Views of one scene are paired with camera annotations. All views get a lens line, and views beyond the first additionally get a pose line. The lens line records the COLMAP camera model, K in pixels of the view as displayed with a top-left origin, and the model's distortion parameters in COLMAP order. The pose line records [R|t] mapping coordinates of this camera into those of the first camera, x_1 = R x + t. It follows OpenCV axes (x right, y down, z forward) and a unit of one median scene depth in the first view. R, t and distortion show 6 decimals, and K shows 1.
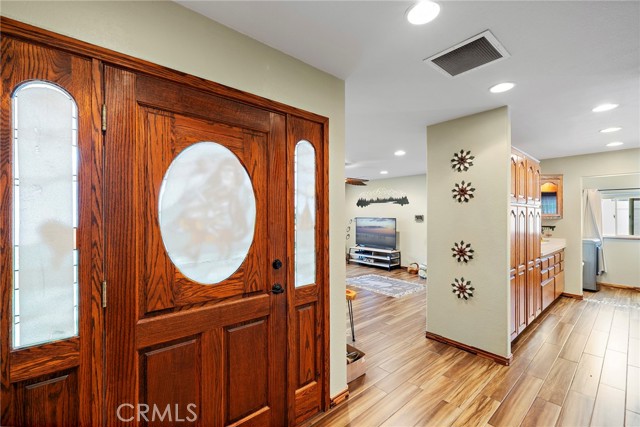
lens RADIAL K [[271.0, 0, 318.6], [0, 271.0, 213.5], [0, 0, 1]] dist [0.002207, 0.001664]
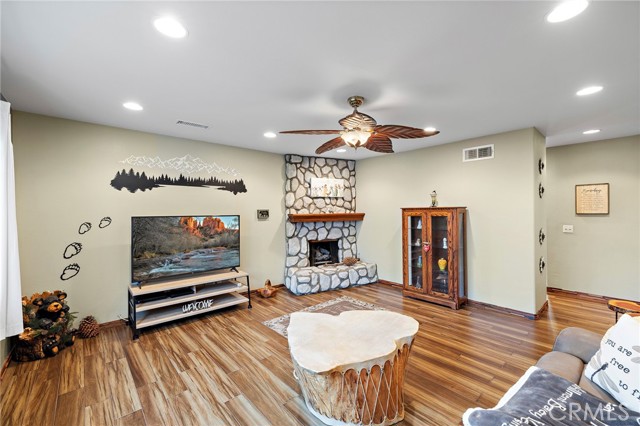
lens RADIAL K [[271.0, 0, 314.6], [0, 271.0, 210.4], [0, 0, 1]] dist [0.002207, 0.001664]
pose [[-0.003445, -0.004734, 0.999983, -0.298746], [-0.000674, 0.999989, 0.004731, 0.003838], [-0.999994, -0.000658, -0.003448, 0.821574]]
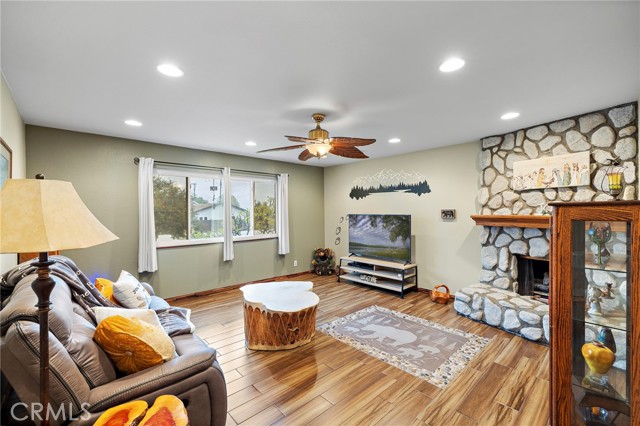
lens RADIAL K [[271.0, 0, 316.0], [0, 271.0, 213.5], [0, 0, 1]] dist [0.002207, 0.001664]
pose [[0.999737, -0.011287, 0.019966, 0.045195], [0.010988, 0.999827, 0.015007, 0.001895], [-0.020132, -0.014784, 0.999688, 0.350227]]
